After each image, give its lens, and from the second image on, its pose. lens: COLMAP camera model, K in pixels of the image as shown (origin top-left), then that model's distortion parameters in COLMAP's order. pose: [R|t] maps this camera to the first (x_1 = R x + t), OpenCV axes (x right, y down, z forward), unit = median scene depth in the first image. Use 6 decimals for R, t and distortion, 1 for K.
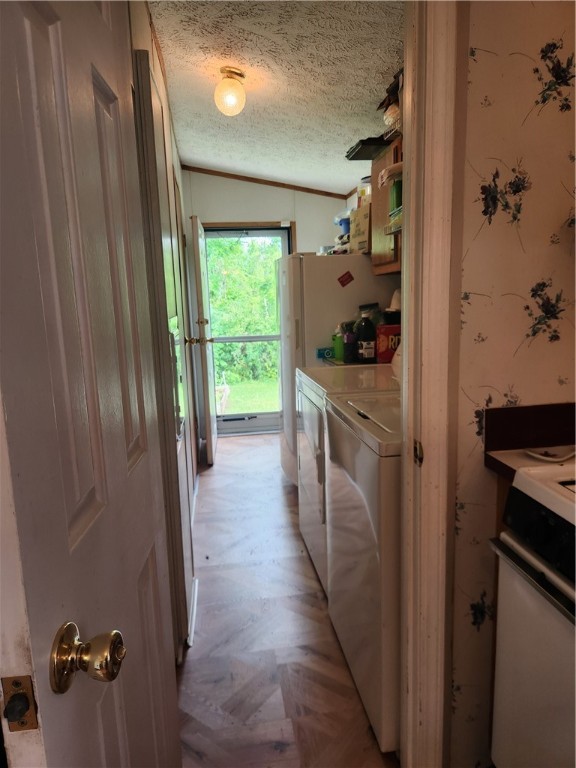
lens RADIAL K [[512.3, 0, 288.0], [0, 512.3, 384.0], [0, 0, 1]] dist [0.073010, -0.069723]
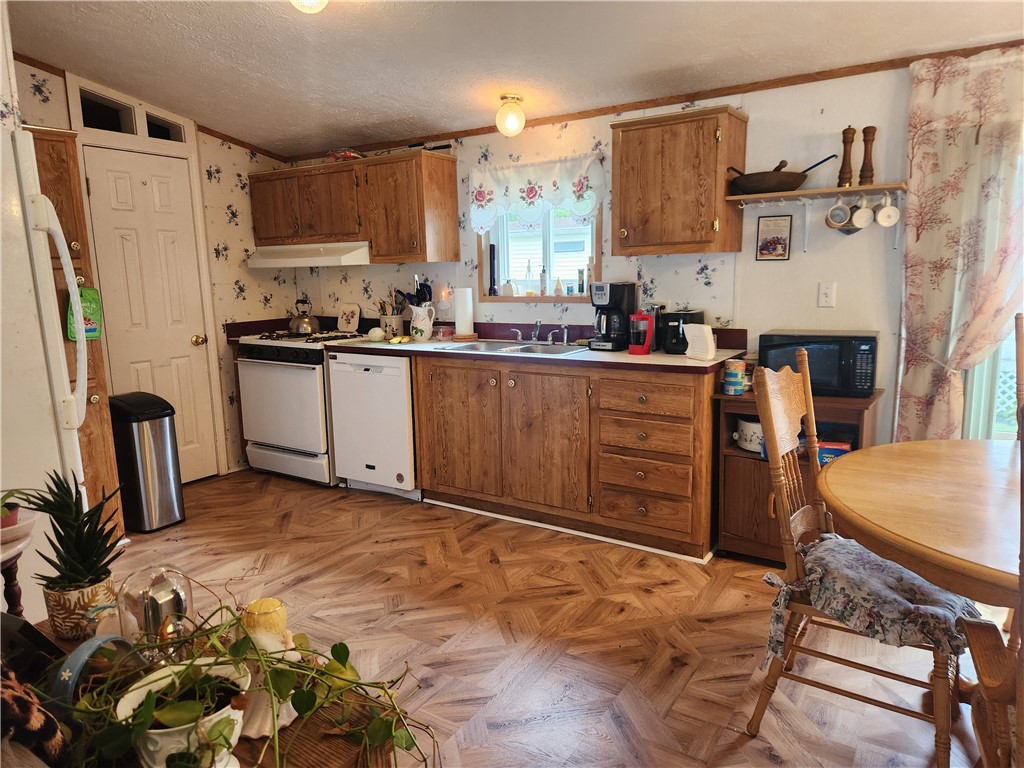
lens RADIAL K [[684.1, 0, 512.0], [0, 684.1, 384.0], [0, 0, 1]] dist [0.073611, -0.070687]
pose [[0.664297, -0.104757, 0.740092, -1.477023], [0.124040, 0.991852, 0.029057, 0.479072], [-0.737105, 0.072499, 0.671878, -2.806150]]
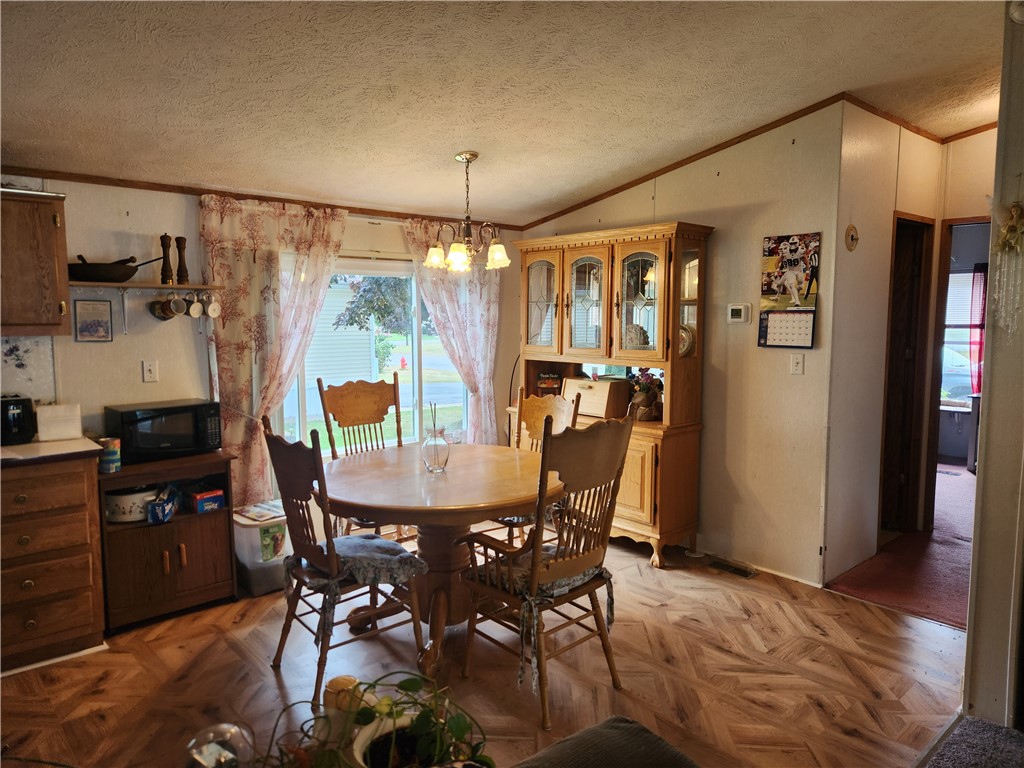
lens RADIAL K [[683.0, 0, 514.9], [0, 683.0, 378.8], [0, 0, 1]] dist [0.073010, -0.069723]
pose [[-0.553196, -0.046710, 0.831741, -2.087320], [0.156330, 0.974868, 0.158724, 0.165790], [-0.818251, 0.217831, -0.531991, -1.618729]]
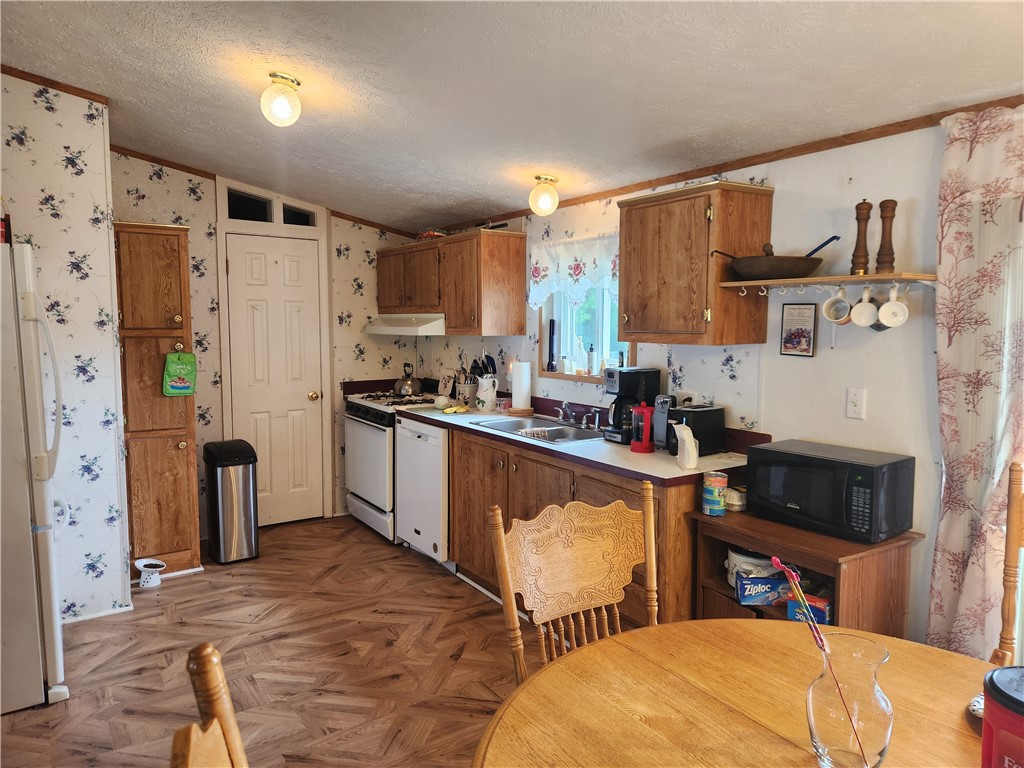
lens RADIAL K [[683.0, 0, 514.9], [0, 683.0, 378.8], [0, 0, 1]] dist [0.073010, -0.069723]
pose [[0.899816, -0.000809, 0.436269, -0.532365], [0.039046, 0.996134, -0.078687, 0.417692], [-0.434519, 0.087838, 0.896369, -3.385609]]
